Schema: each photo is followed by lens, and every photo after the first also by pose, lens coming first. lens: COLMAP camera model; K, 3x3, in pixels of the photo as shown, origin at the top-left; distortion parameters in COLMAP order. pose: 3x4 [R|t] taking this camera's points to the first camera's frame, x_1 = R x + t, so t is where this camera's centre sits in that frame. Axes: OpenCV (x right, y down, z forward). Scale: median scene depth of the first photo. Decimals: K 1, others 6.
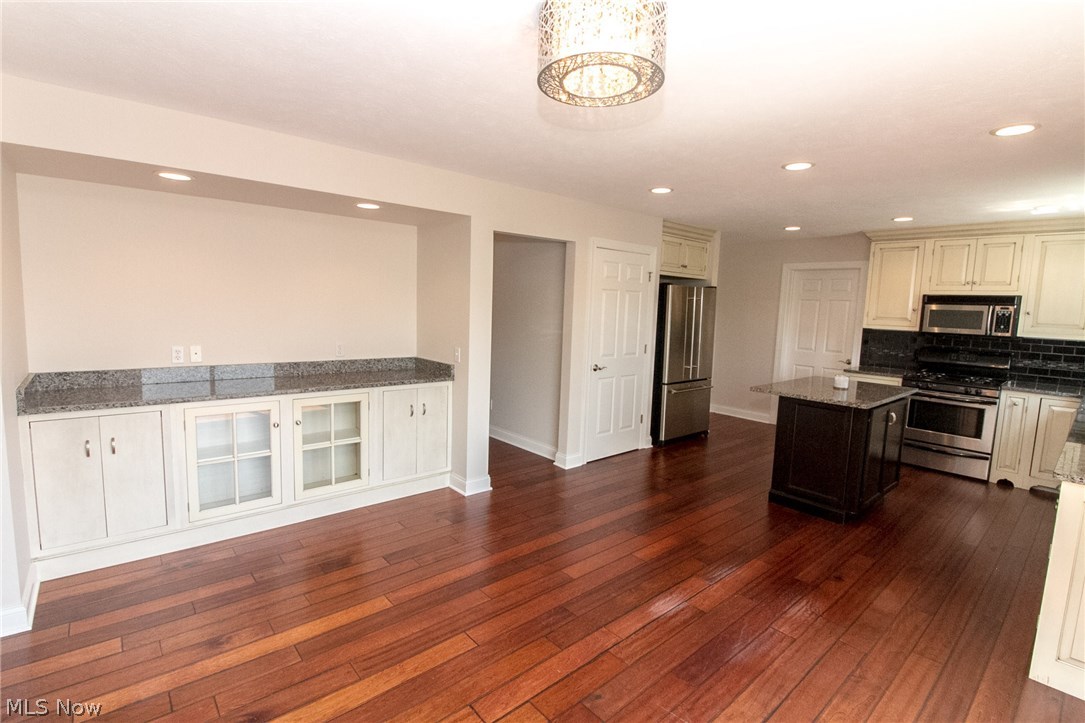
lens RADIAL K [[509.2, 0, 542.5], [0, 509.2, 361.5], [0, 0, 1]] dist [-0.012951, -0.006210]
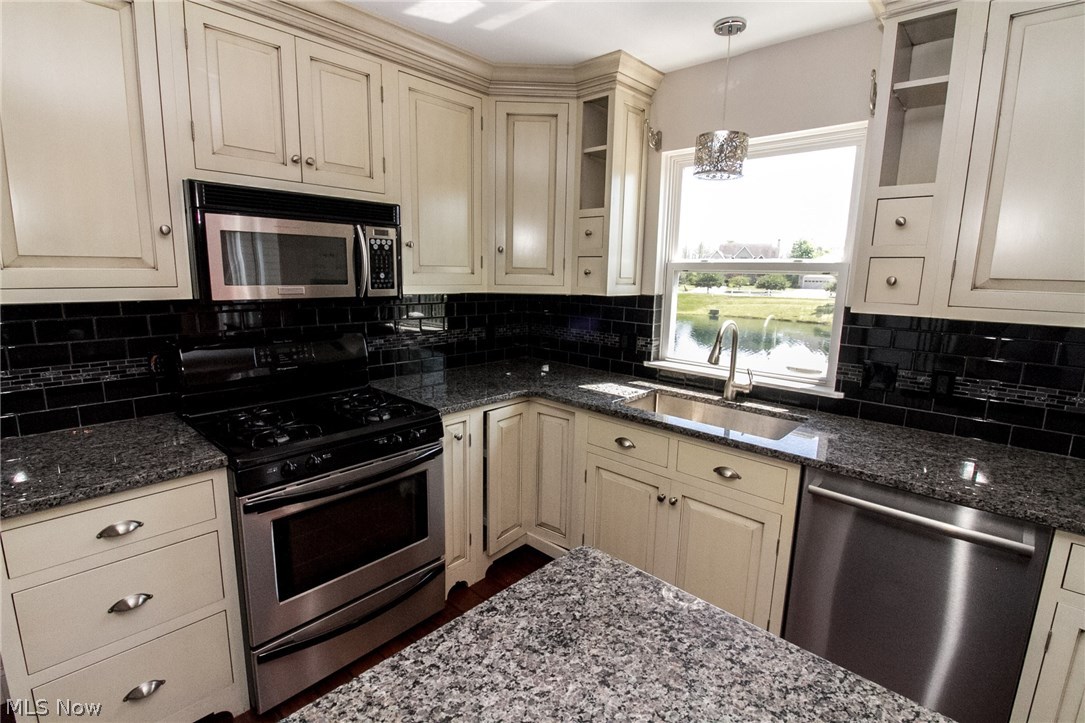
lens RADIAL K [[508.5, 0, 545.0], [0, 508.5, 356.6], [0, 0, 1]] dist [0.003734, -0.014819]
pose [[-0.069486, -0.198715, 0.977591, 0.449939], [0.090544, 0.974658, 0.204555, -0.076362], [-0.993465, 0.102729, -0.049732, 0.868074]]
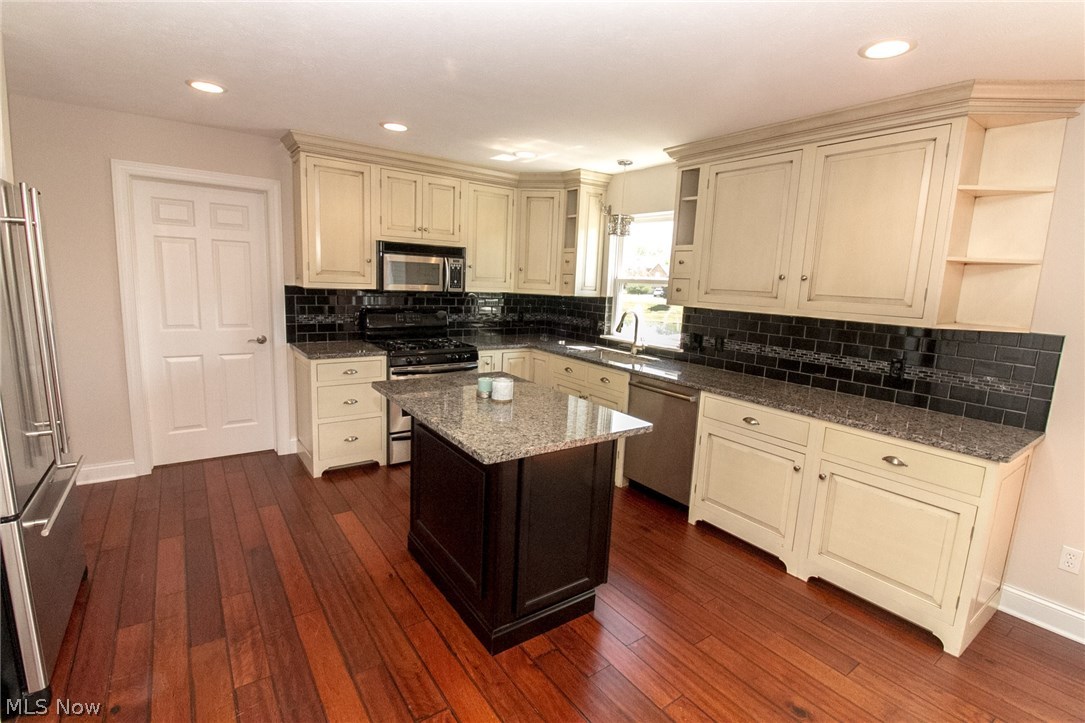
lens RADIAL K [[508.5, 0, 545.0], [0, 508.5, 356.6], [0, 0, 1]] dist [0.003734, -0.014819]
pose [[0.131779, -0.175670, 0.975589, 0.020040], [0.072171, 0.983260, 0.167303, -0.076084], [-0.988648, 0.048362, 0.142251, 0.700257]]
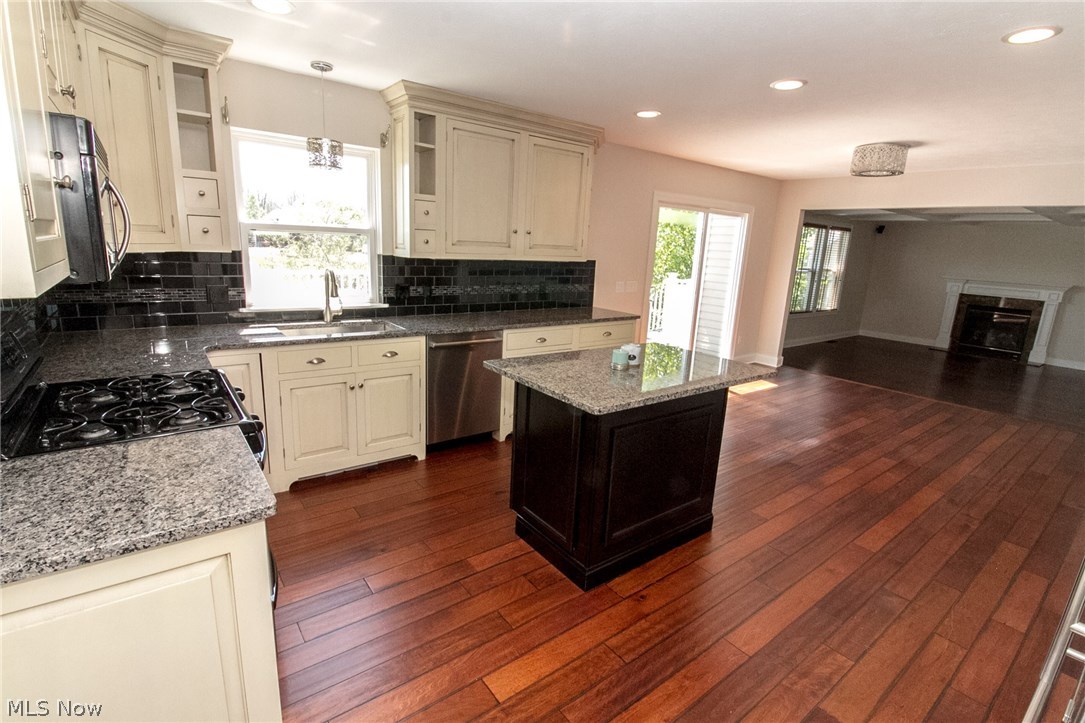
lens RADIAL K [[503.5, 0, 536.9], [0, 503.5, 357.8], [0, 0, 1]] dist [0.002698, -0.013233]
pose [[-0.991839, -0.096454, 0.083378, 0.554093], [-0.063804, 0.941688, 0.330382, -0.124448], [-0.110383, 0.322365, -0.940158, 1.317221]]
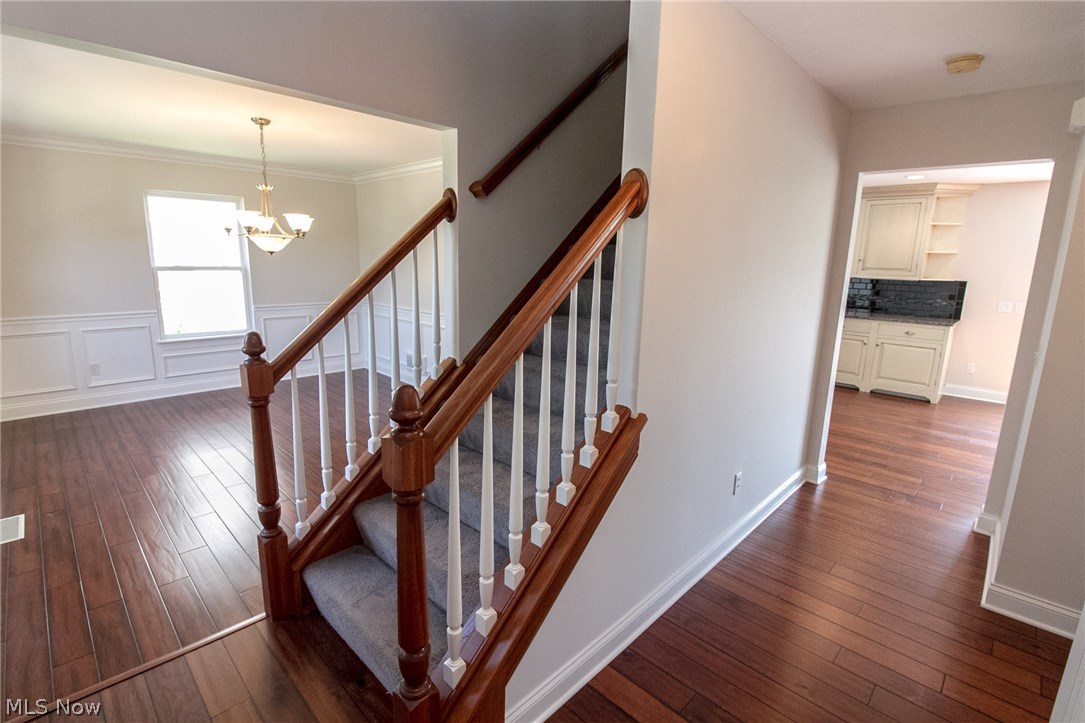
lens RADIAL K [[508.5, 0, 545.0], [0, 508.5, 356.6], [0, 0, 1]] dist [0.003734, -0.014819]
pose [[-0.046350, -0.220555, 0.974273, -0.644627], [0.089404, 0.970491, 0.223952, -0.170333], [-0.994916, 0.097484, -0.025263, 1.355994]]
